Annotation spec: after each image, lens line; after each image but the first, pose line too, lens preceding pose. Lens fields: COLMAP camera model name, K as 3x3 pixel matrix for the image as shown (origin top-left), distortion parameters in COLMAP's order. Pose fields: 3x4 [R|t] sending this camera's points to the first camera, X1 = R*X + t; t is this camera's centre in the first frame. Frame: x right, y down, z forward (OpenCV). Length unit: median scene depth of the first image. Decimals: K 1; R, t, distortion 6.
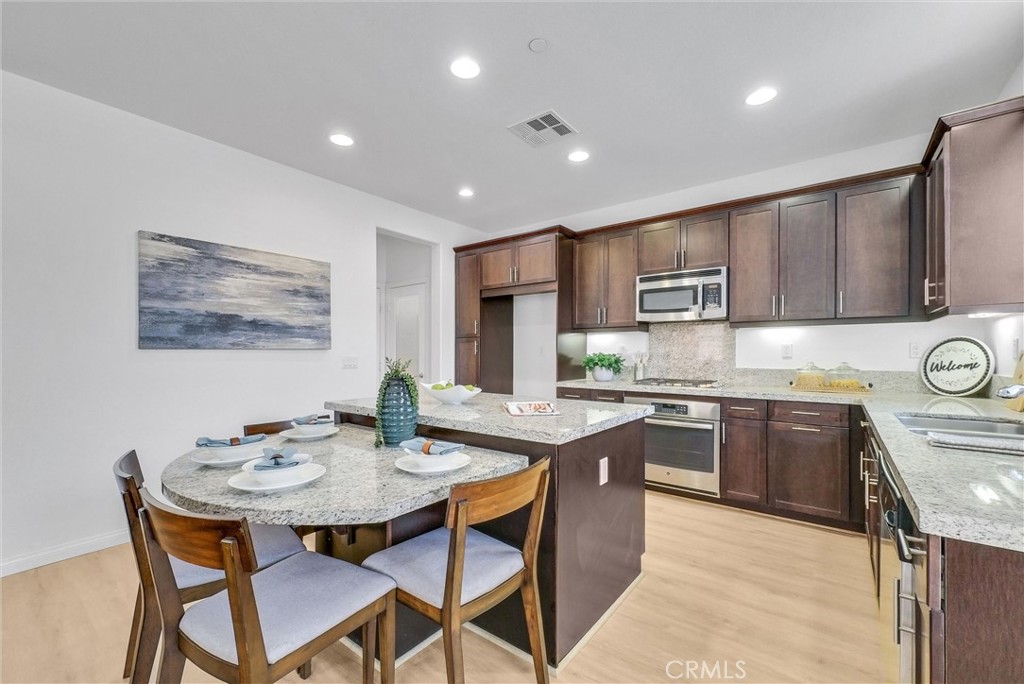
lens RADIAL K [[421.1, 0, 514.0], [0, 421.1, 350.1], [0, 0, 1]] dist [-0.000922, -0.000105]
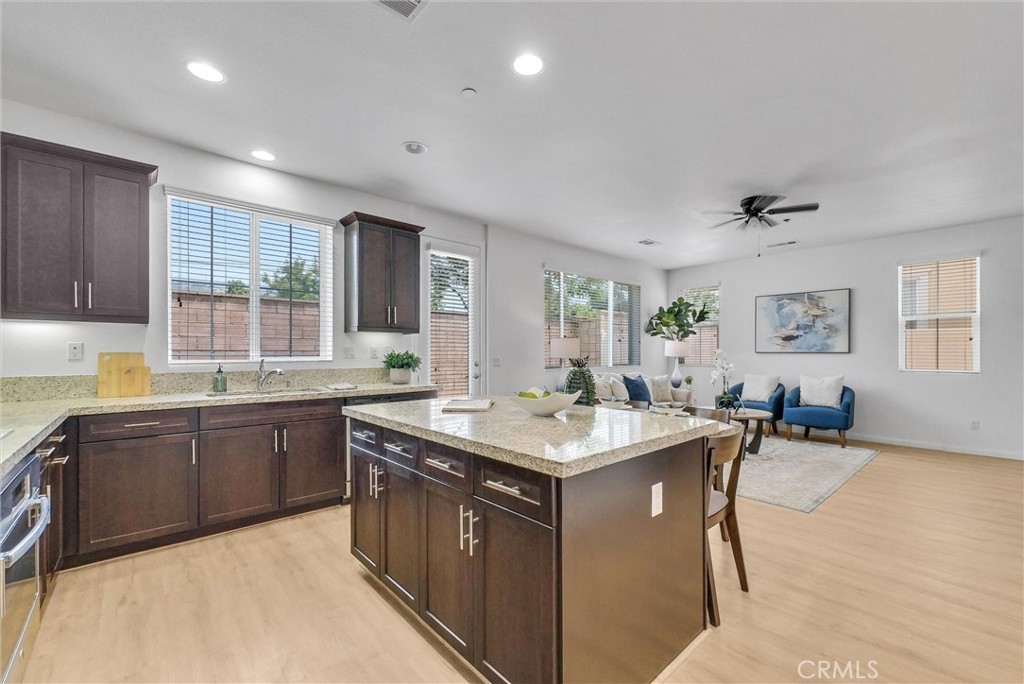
lens RADIAL K [[421.1, 0, 514.0], [0, 421.1, 350.1], [0, 0, 1]] dist [-0.000922, -0.000105]
pose [[-0.984276, 0.001994, 0.176628, -0.195291], [0.000547, 0.999966, -0.008241, 0.003370], [-0.176638, -0.008015, -0.984243, 1.516551]]
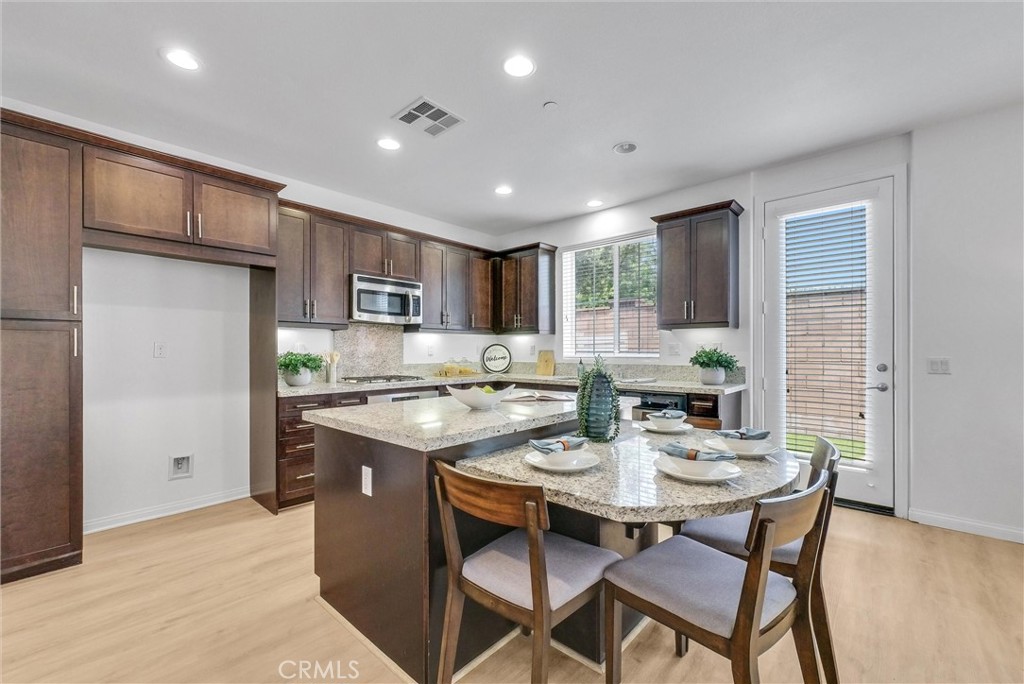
lens RADIAL K [[421.1, 0, 514.0], [0, 421.1, 350.1], [0, 0, 1]] dist [-0.000922, -0.000105]
pose [[0.073818, 0.003412, 0.997266, -0.855490], [-0.001830, 0.999993, -0.003286, 0.006119], [-0.997270, -0.001582, 0.073823, 0.722362]]
